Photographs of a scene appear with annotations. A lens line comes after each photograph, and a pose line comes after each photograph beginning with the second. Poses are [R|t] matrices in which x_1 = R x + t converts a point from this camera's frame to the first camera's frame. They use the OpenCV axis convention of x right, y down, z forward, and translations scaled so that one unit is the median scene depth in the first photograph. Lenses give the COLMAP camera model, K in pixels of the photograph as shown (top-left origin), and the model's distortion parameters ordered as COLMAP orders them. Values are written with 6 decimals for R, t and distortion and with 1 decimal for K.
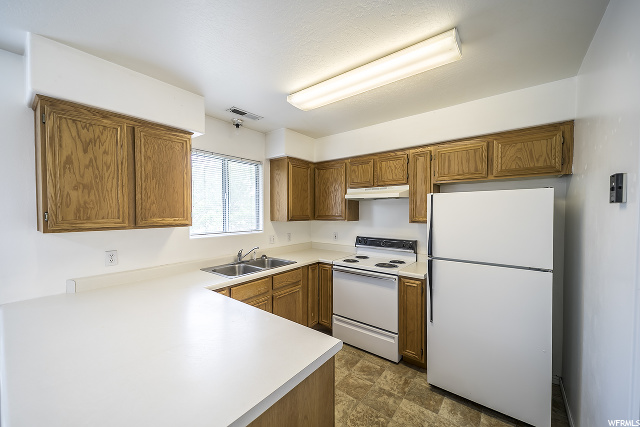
lens RADIAL K [[241.4, 0, 328.4], [0, 241.4, 214.1], [0, 0, 1]] dist [-0.000382, -0.000093]
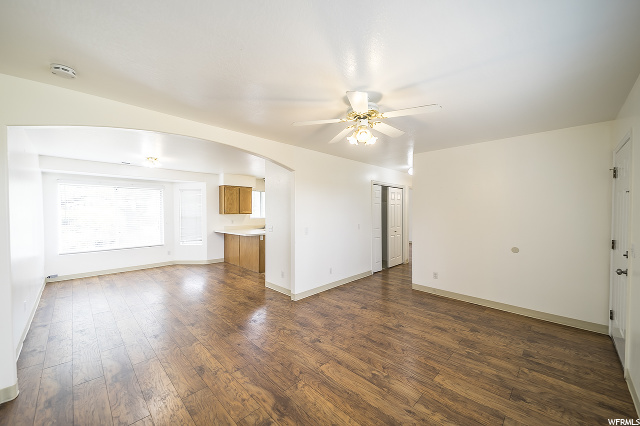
lens RADIAL K [[244.7, 0, 320.0], [0, 244.7, 213.0], [0, 0, 1]] dist [0.021276, -0.000152]
pose [[0.990709, -0.000785, -0.135999, 0.655504], [0.000415, 0.999996, -0.002750, 0.034510], [0.136000, 0.002668, 0.990705, -1.753949]]
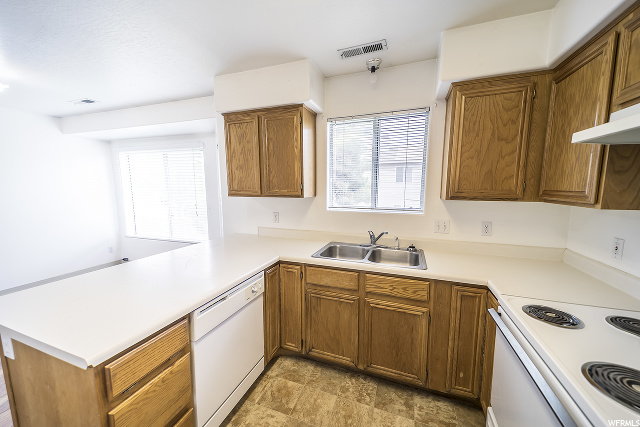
lens RADIAL K [[253.1, 0, 304.7], [0, 253.1, 216.2], [0, 0, 1]] dist [0.022028, -0.000051]
pose [[0.252471, 0.116634, -0.960549, 0.365753], [-0.010133, 0.992973, 0.117908, -0.000126], [0.967551, -0.020035, 0.251879, 0.538959]]
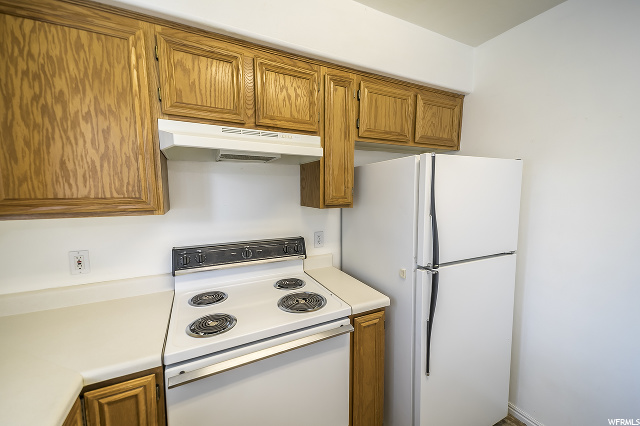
lens RADIAL K [[244.7, 0, 320.0], [0, 244.7, 213.0], [0, 0, 1]] dist [0.021276, -0.000152]
pose [[0.463585, -0.082434, 0.882209, -0.143759], [0.012986, 0.996188, 0.086260, 0.000317], [-0.885957, -0.028532, 0.462889, 0.700269]]
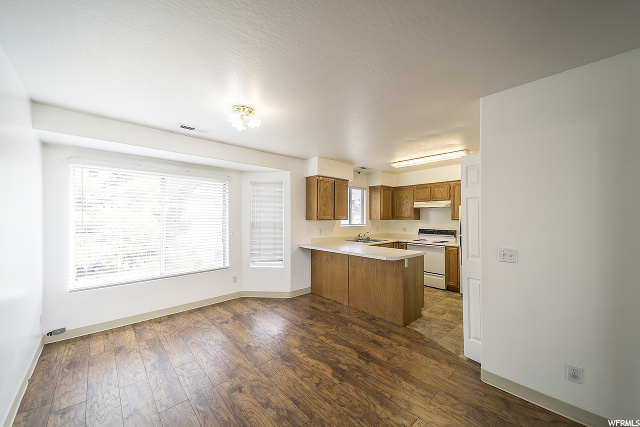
lens RADIAL K [[244.7, 0, 320.0], [0, 244.7, 213.5], [0, 0, 1]] dist [0.021276, -0.000152]
pose [[0.981160, 0.000470, -0.193194, -0.278627], [-0.005598, 0.999646, -0.025995, 0.036118], [0.193113, 0.026587, 0.980816, -1.015615]]
